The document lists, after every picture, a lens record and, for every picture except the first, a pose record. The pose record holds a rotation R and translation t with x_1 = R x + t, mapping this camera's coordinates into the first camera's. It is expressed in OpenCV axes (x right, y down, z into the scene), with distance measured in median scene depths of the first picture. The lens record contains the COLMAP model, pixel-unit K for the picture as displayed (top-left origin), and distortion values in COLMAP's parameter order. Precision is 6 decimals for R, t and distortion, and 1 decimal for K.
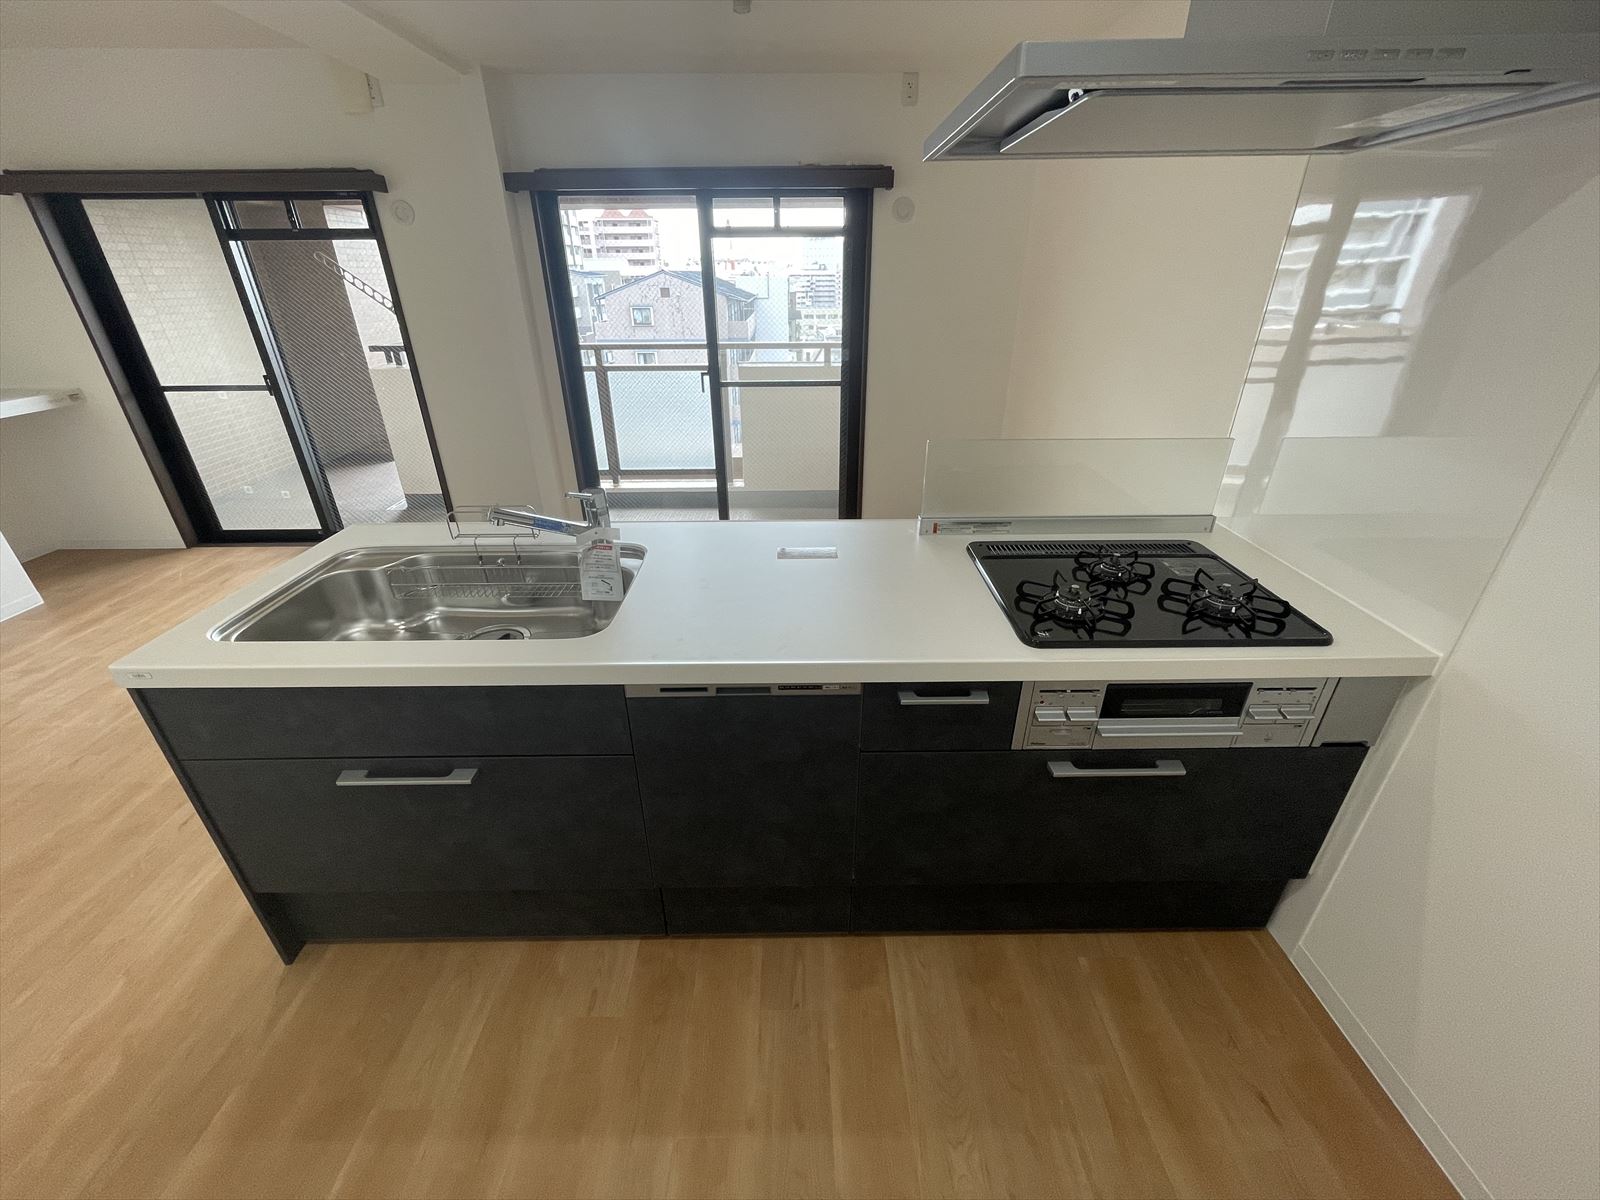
lens RADIAL K [[644.4, 0, 798.8], [0, 644.4, 605.7], [0, 0, 1]] dist [-0.001940, -0.000261]
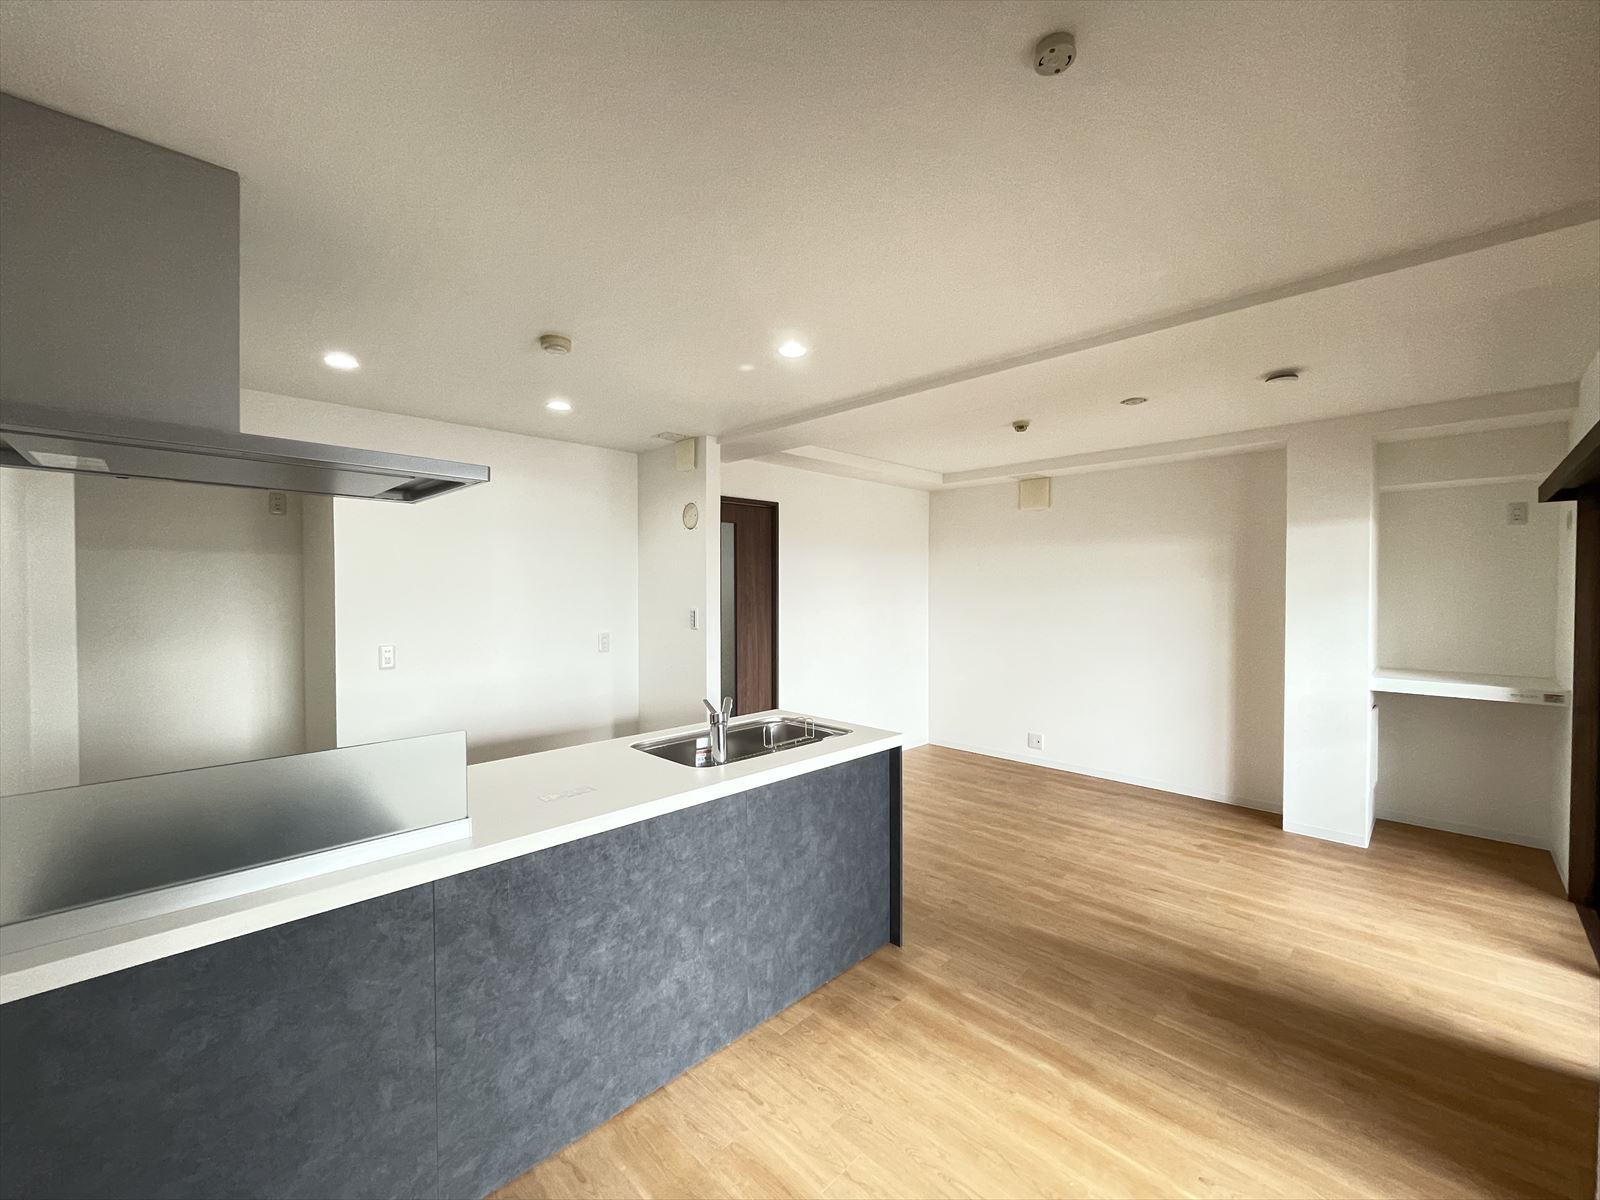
lens RADIAL K [[644.4, 0, 805.2], [0, 644.4, 602.5], [0, 0, 1]] dist [-0.001940, -0.000261]
pose [[-0.724606, 0.013555, -0.689030, 0.244570], [-0.301930, 0.892503, 0.335077, -0.443949], [0.619503, 0.450838, -0.642621, 0.902794]]
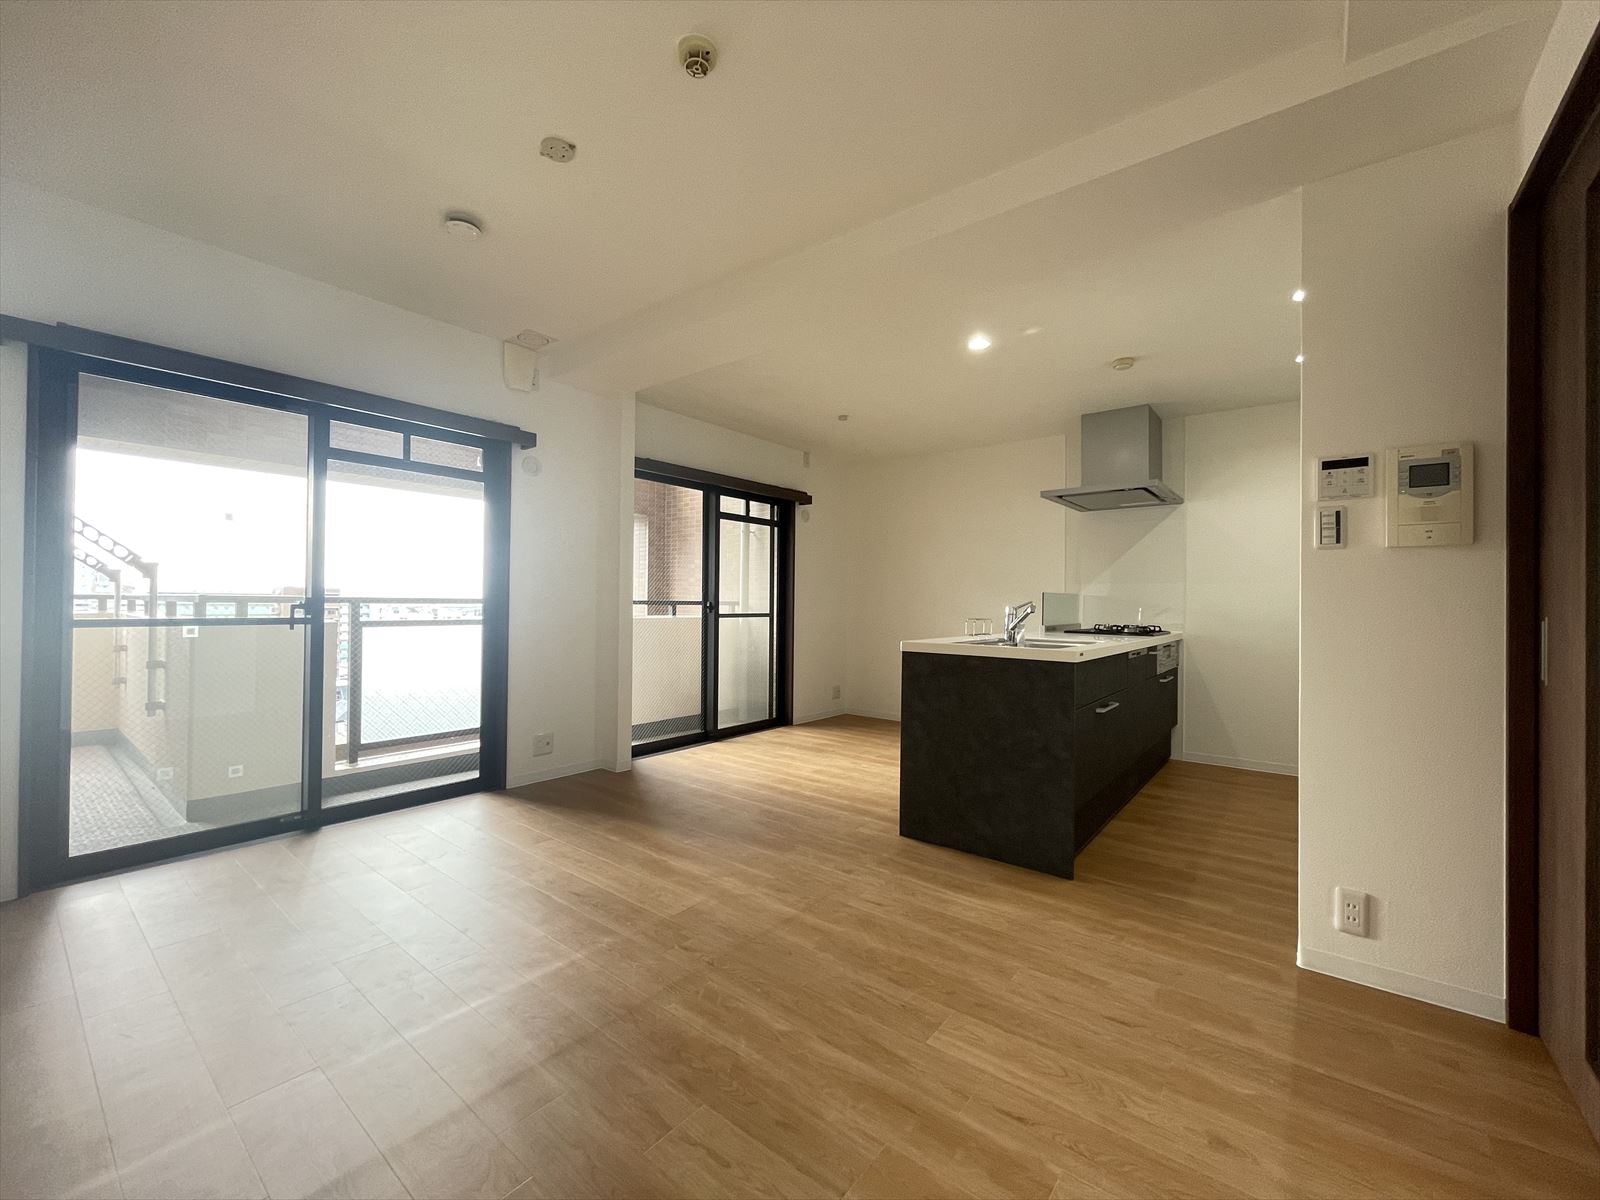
lens RADIAL K [[644.4, 0, 808.5], [0, 644.4, 595.2], [0, 0, 1]] dist [-0.001940, -0.000261]
pose [[0.631684, 0.023265, 0.774877, -1.139689], [0.322762, 0.900904, -0.290165, 0.079932], [-0.704841, 0.433393, 0.561578, 0.115771]]
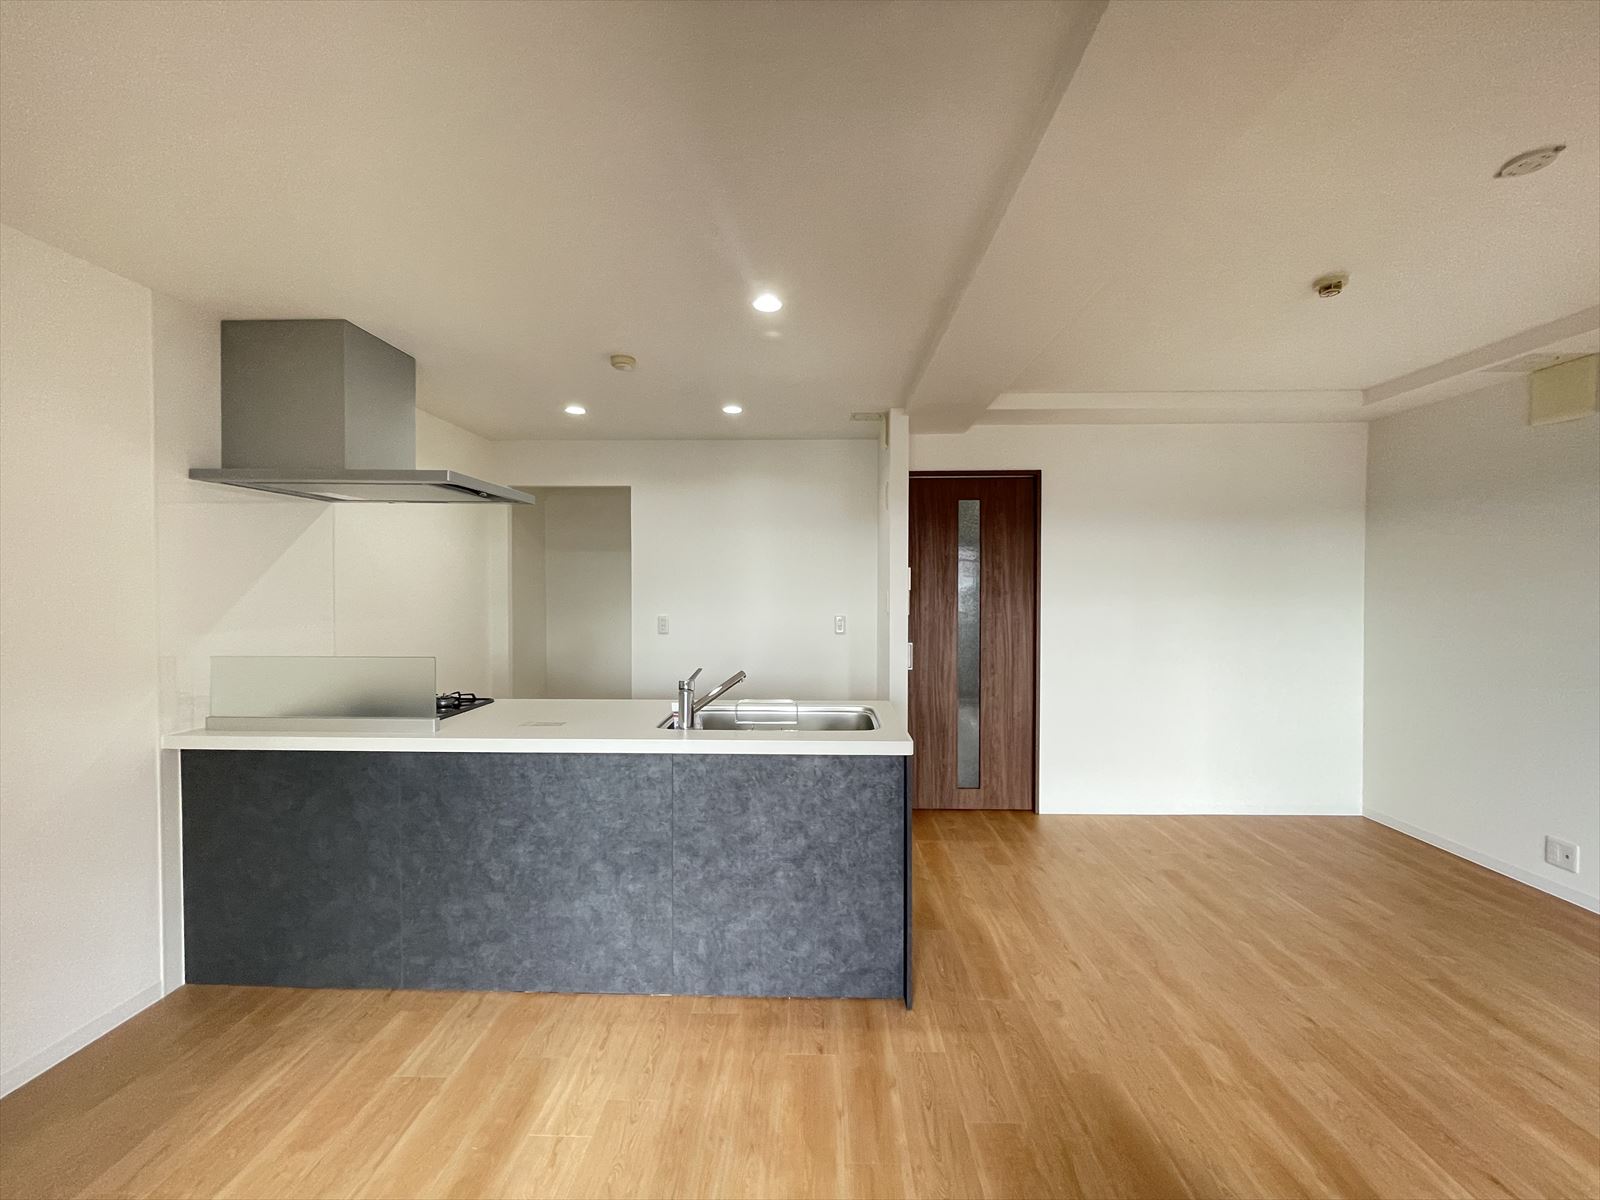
lens RADIAL K [[644.4, 0, 800.3], [0, 644.4, 601.2], [0, 0, 1]] dist [-0.001940, -0.000261]
pose [[-0.998627, -0.003924, 0.052244, -0.303085], [0.020082, 0.892355, 0.450888, -0.475668], [-0.048389, 0.451318, -0.891050, 1.040305]]
